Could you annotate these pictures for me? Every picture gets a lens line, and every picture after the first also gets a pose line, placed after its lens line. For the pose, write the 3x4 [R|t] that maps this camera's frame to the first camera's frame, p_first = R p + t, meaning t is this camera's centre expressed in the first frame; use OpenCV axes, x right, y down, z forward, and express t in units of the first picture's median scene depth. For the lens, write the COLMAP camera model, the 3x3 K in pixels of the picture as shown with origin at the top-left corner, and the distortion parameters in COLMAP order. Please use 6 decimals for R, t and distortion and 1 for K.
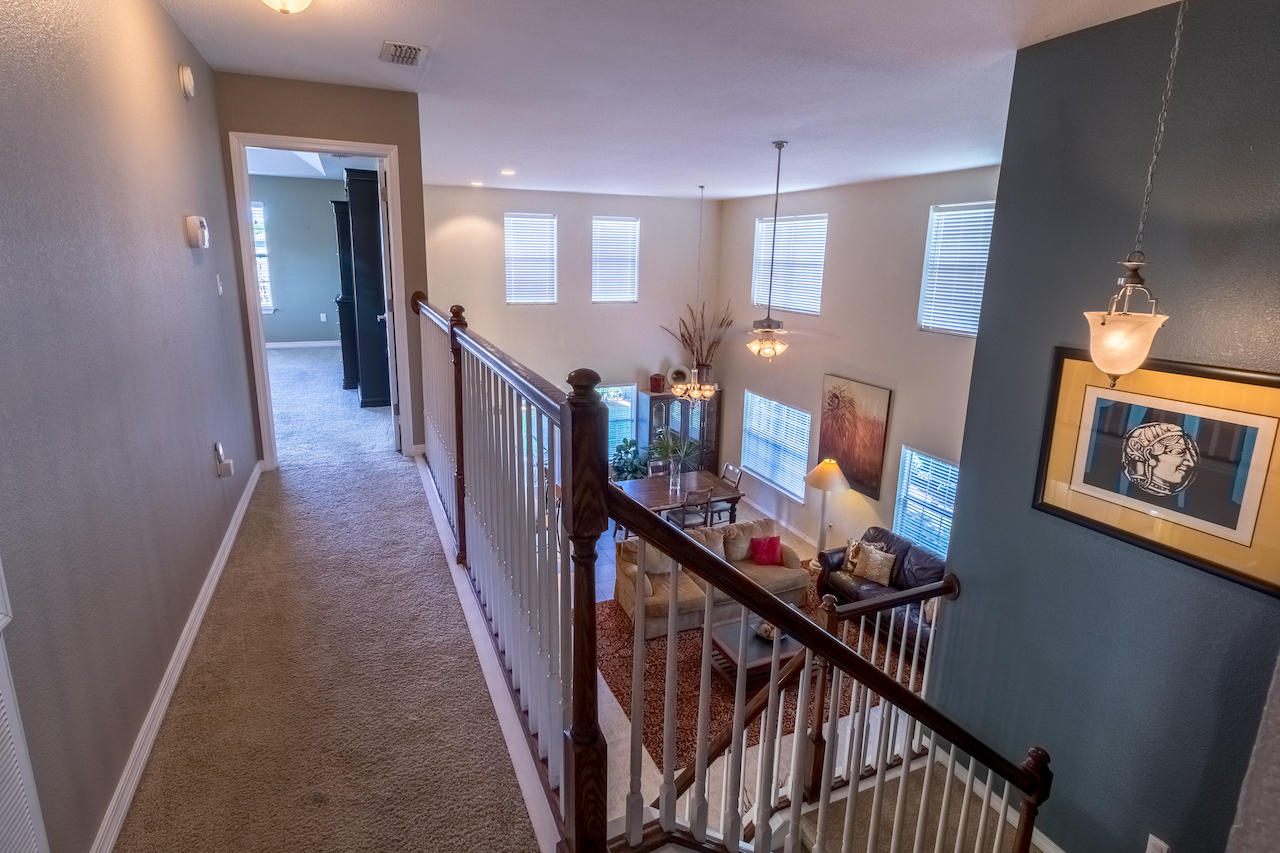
lens RADIAL K [[630.0, 0, 620.5], [0, 630.0, 397.9], [0, 0, 1]] dist [0.001344, 0.000170]
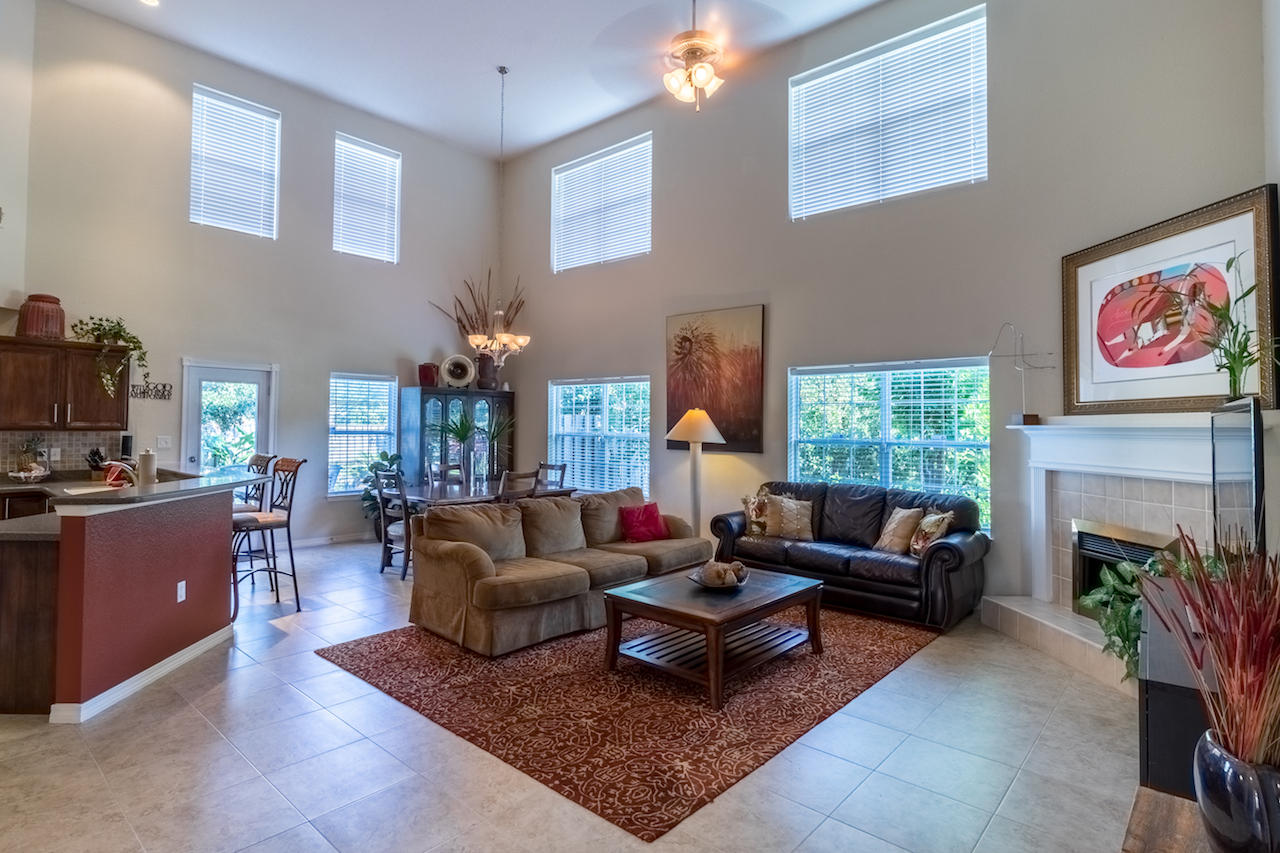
lens RADIAL K [[652.7, 0, 610.0], [0, 652.7, 407.9], [0, 0, 1]] dist [-0.002466, -0.002023]
pose [[0.909203, 0.006683, 0.416299, -0.080237], [0.093579, 0.971009, -0.219964, 0.250173], [-0.405700, 0.238949, 0.882219, 0.346777]]
